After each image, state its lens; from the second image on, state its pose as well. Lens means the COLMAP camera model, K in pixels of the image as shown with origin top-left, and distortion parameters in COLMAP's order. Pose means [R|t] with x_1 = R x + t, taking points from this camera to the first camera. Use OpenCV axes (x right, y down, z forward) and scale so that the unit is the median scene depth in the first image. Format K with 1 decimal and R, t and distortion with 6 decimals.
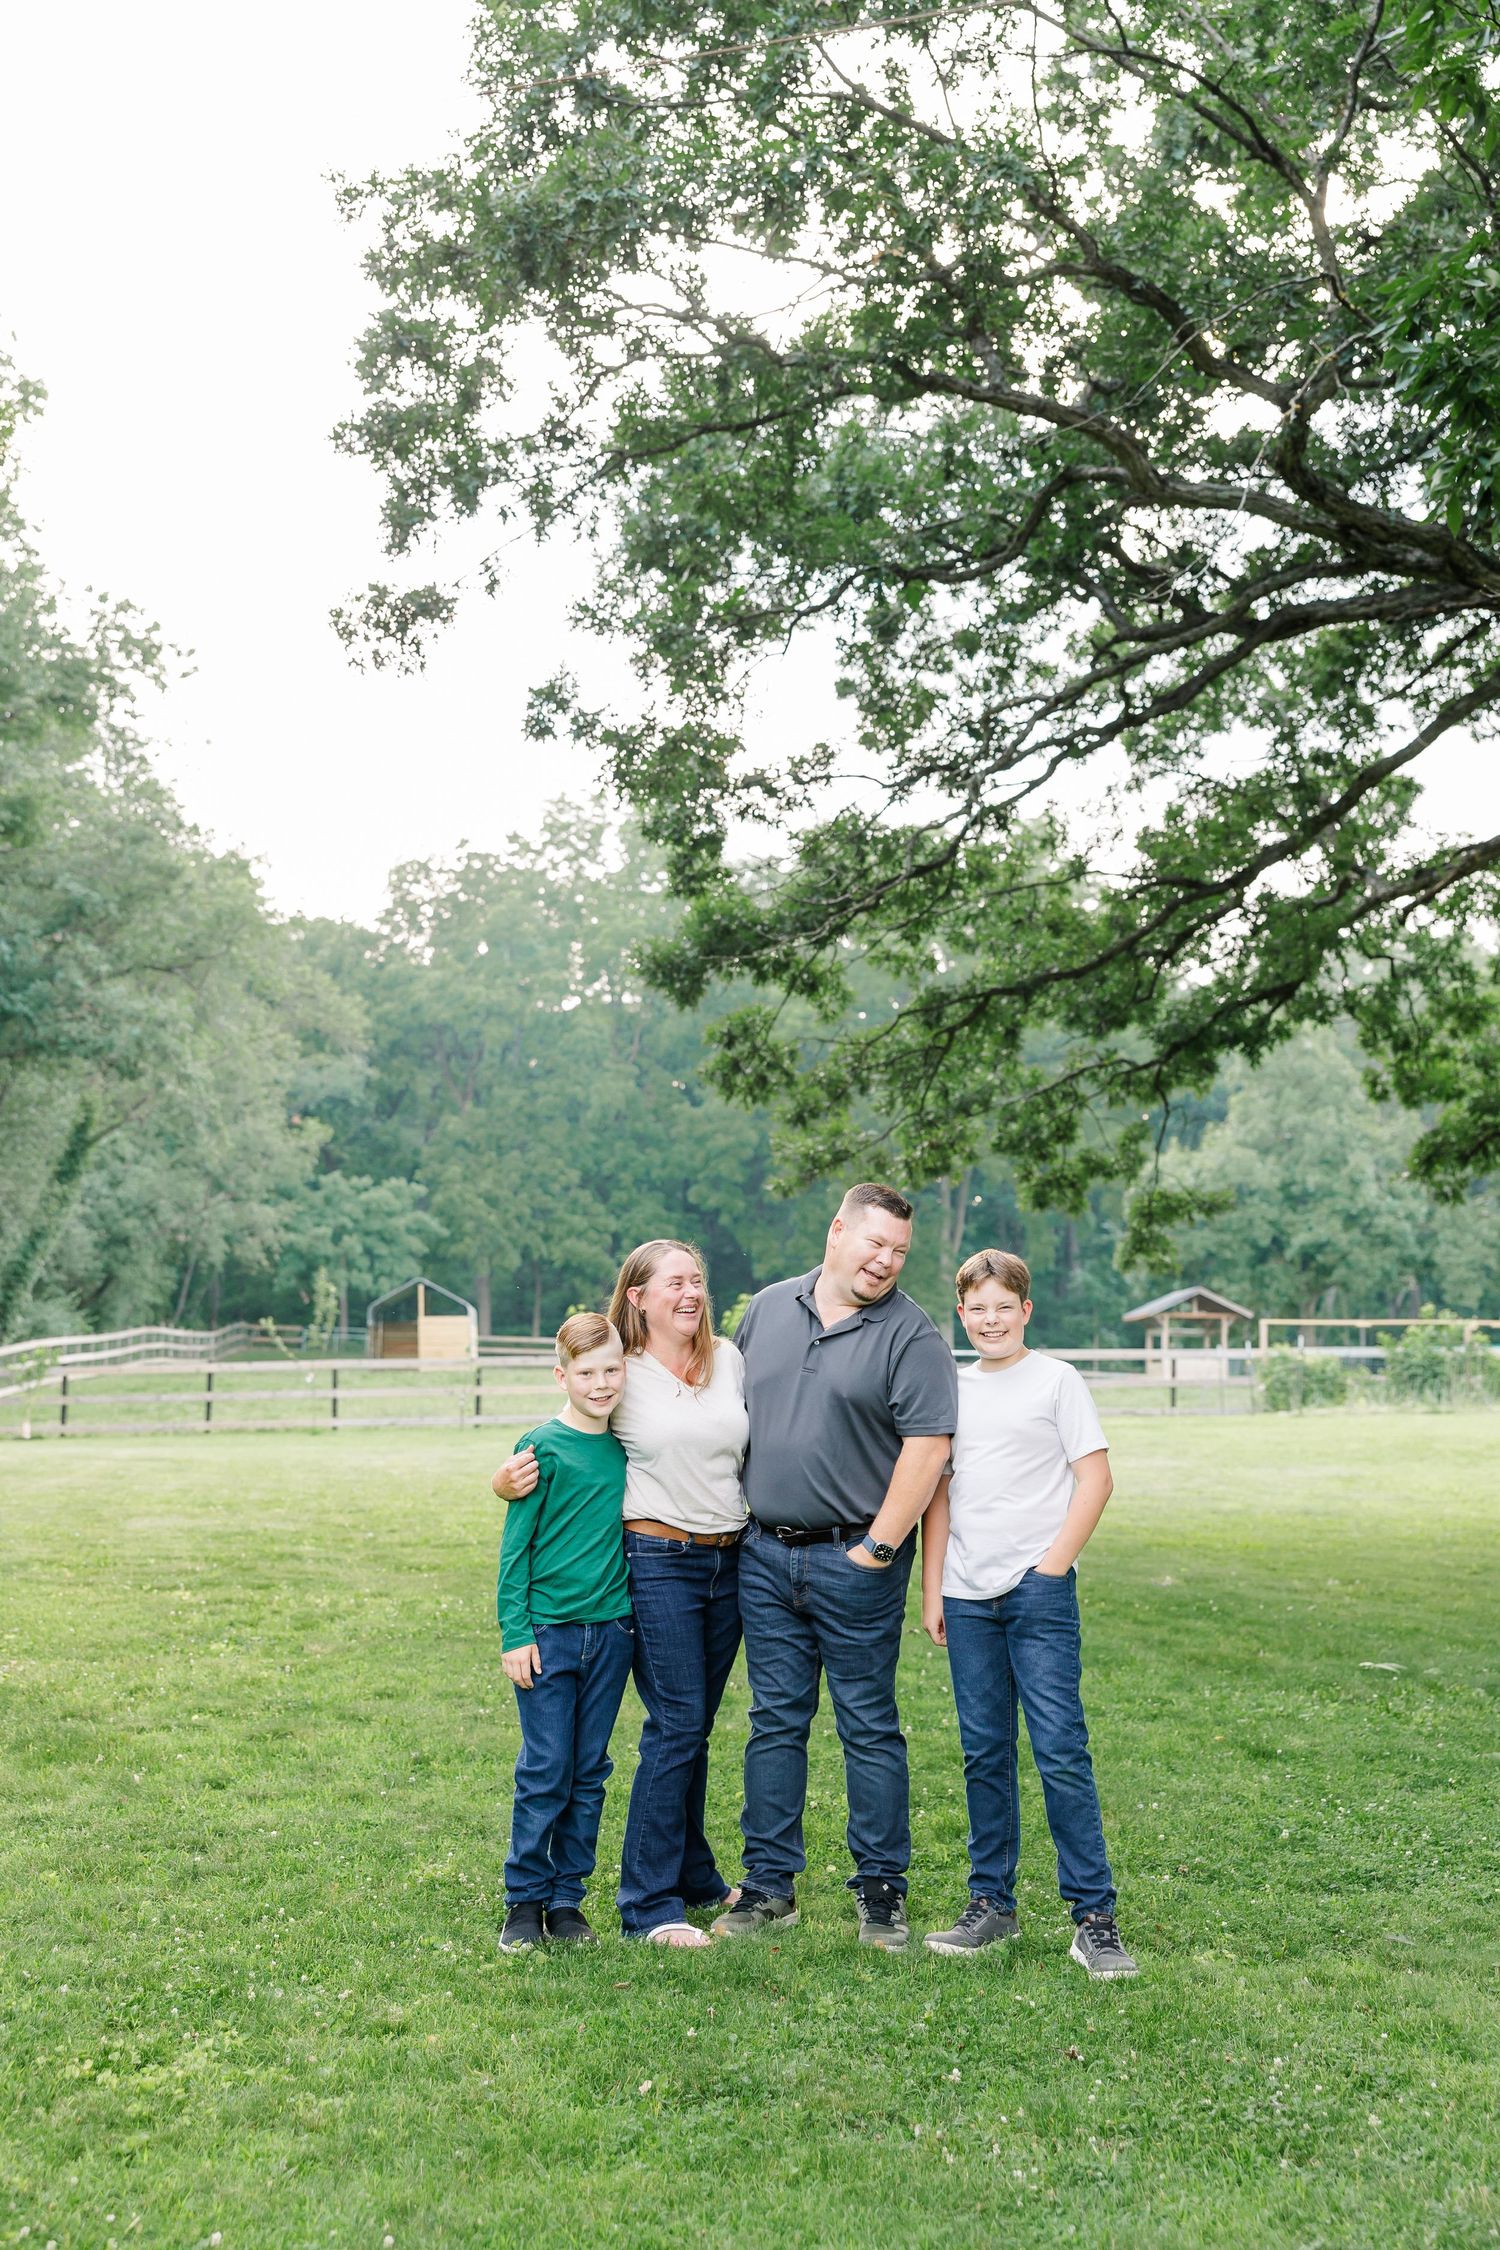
lens RADIAL K [[2664.0, 0, 729.9], [0, 2664.0, 1005.9], [0, 0, 1]] dist [-0.004869, 0.024864]
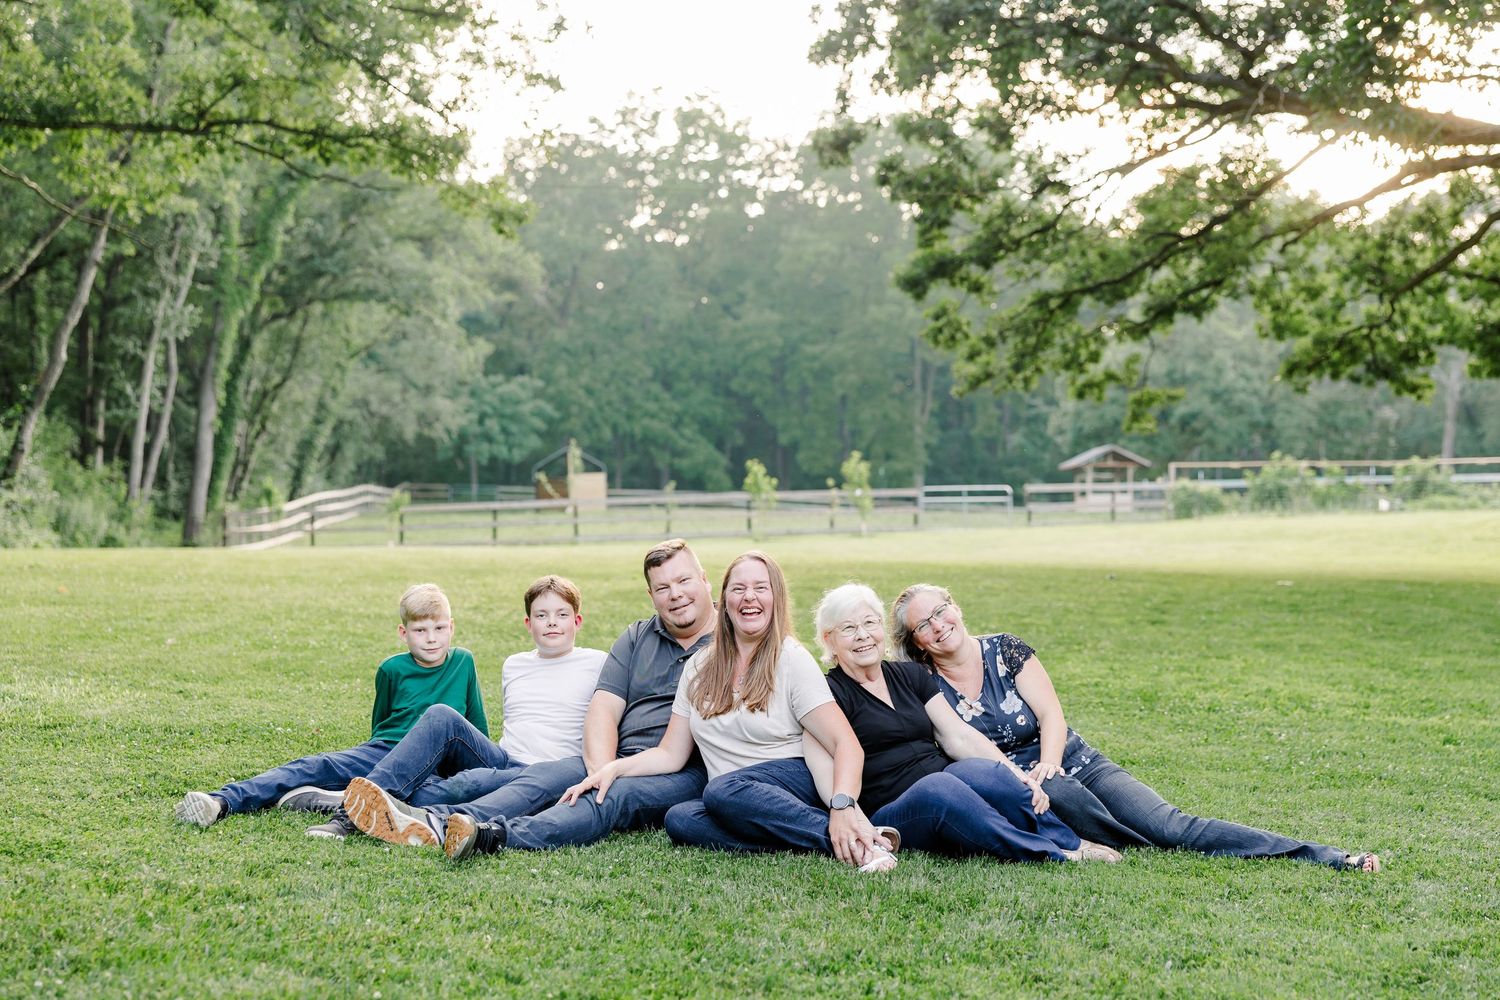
lens RADIAL K [[2159.9, 0, 755.5], [0, 2159.9, 471.7], [0, 0, 1]] dist [0.007360, 0.014324]
pose [[0.999518, -0.015837, 0.026691, -0.158898], [0.012711, 0.993459, 0.113476, -0.050257], [-0.028313, -0.113082, 0.993182, -0.517750]]
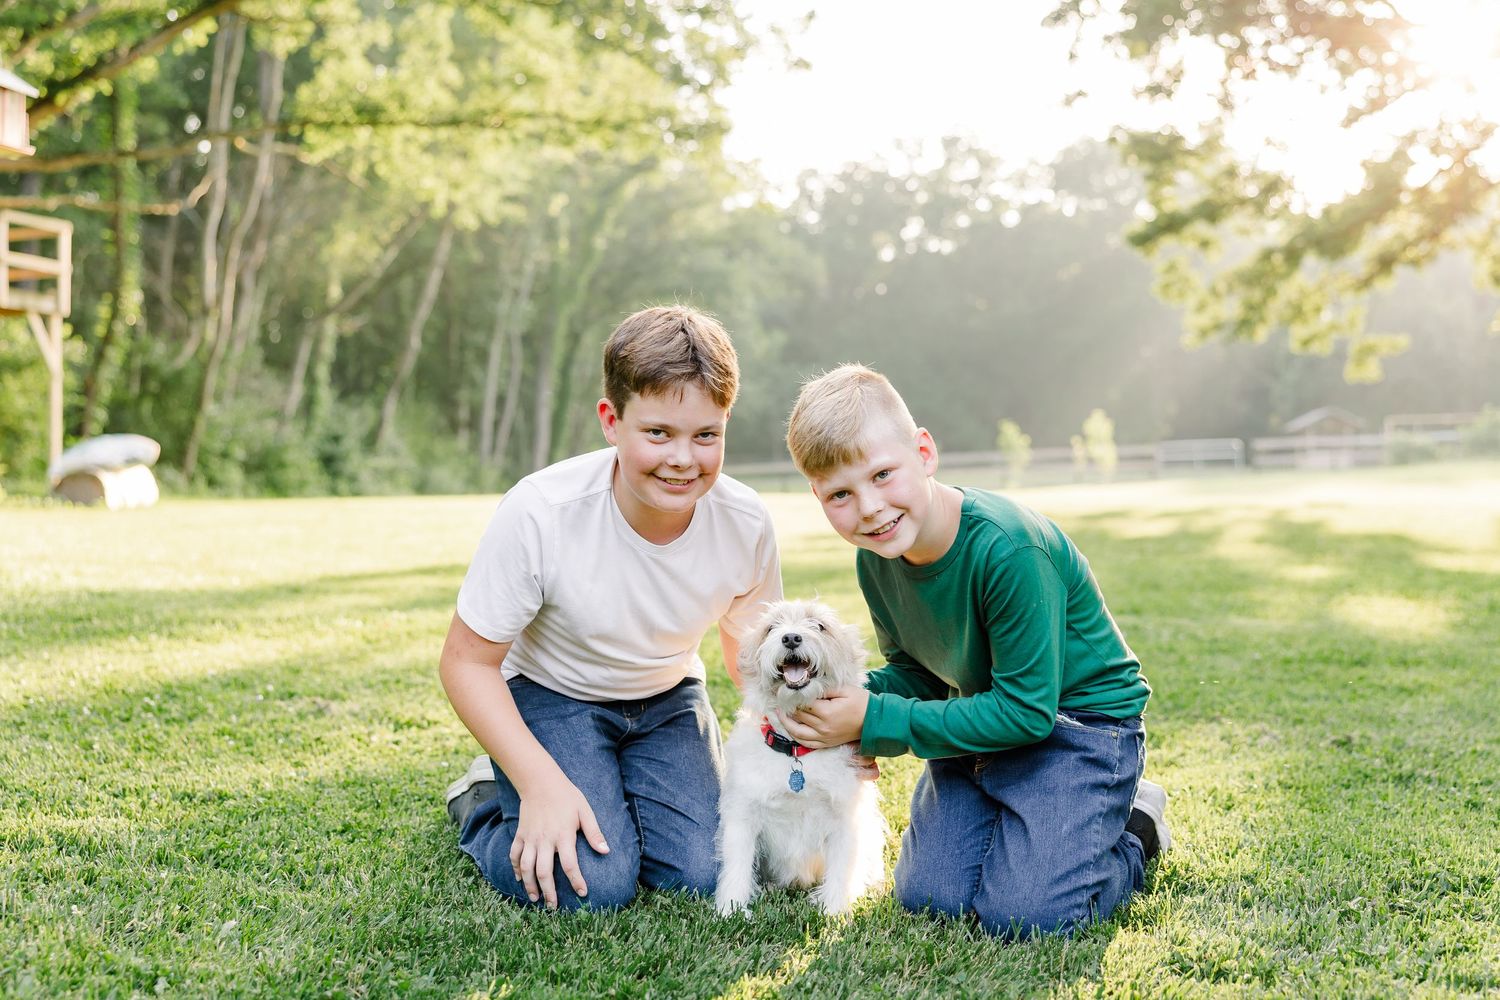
lens RADIAL K [[1776.0, 0, 748.4], [0, 1776.0, 475.0], [0, 0, 1]] dist [-0.004869, 0.024864]
pose [[0.991669, -0.032537, -0.124632, -0.143397], [0.047777, 0.991464, 0.121314, -0.013556], [0.119621, -0.126258, 0.984759, -0.398585]]
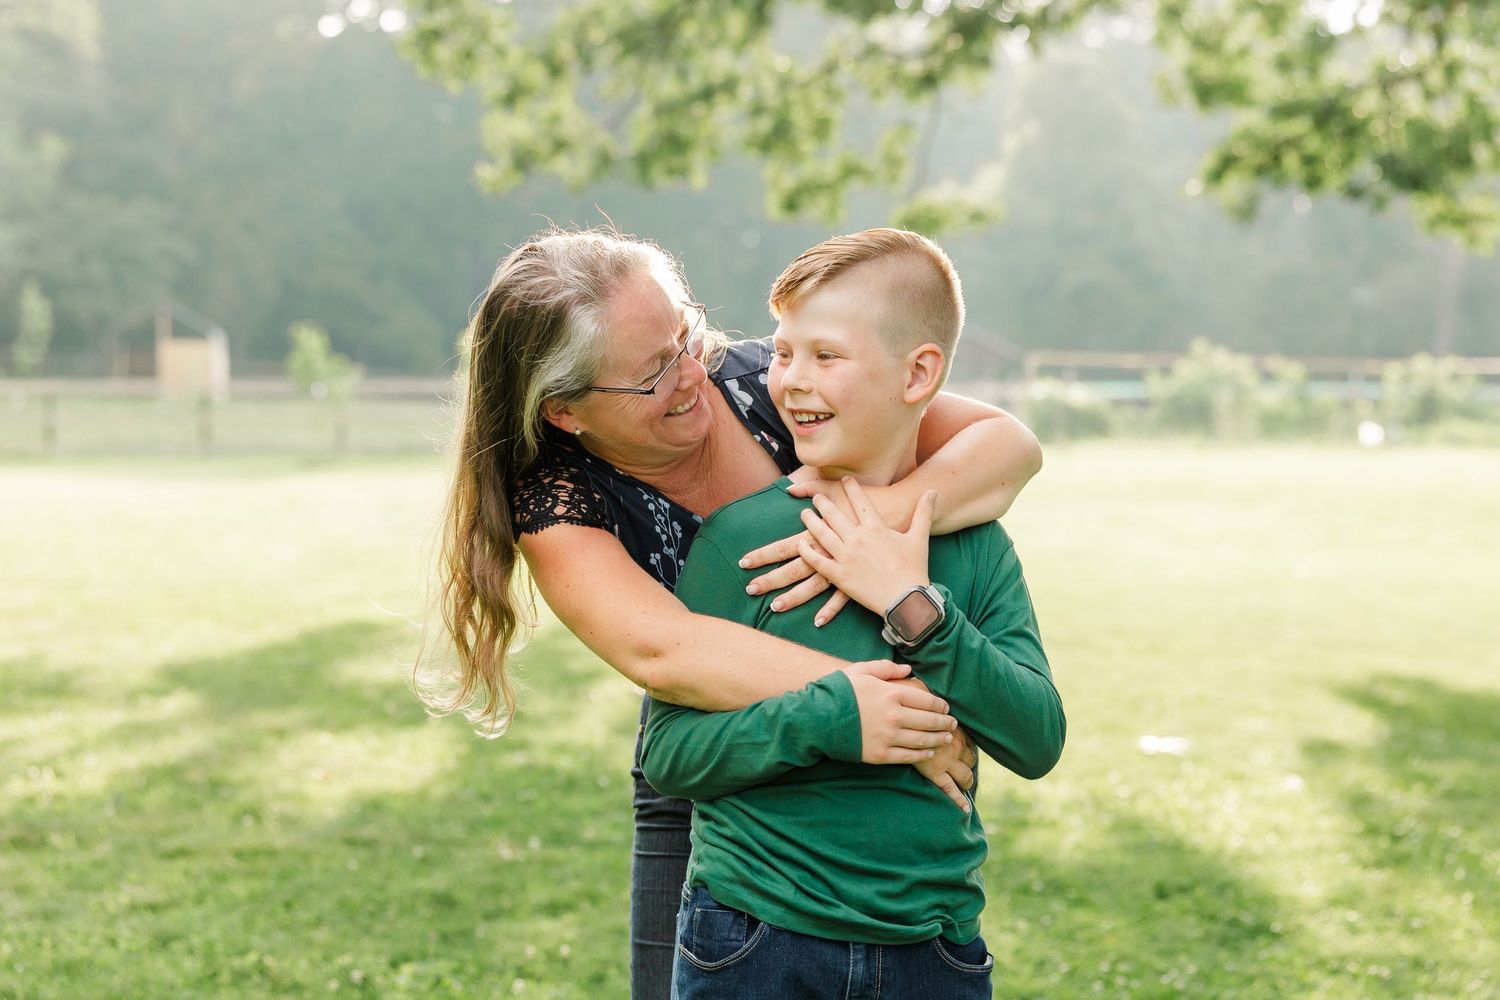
lens RADIAL K [[2645.7, 0, 750.0], [0, 2645.7, 500.0], [0, 0, 1]] dist [0.030459, -0.033956]
pose [[0.995748, 0.010916, 0.091473, 0.023938], [-0.026246, 0.985418, 0.168116, 0.021812], [-0.088304, -0.169802, 0.981514, 0.119729]]
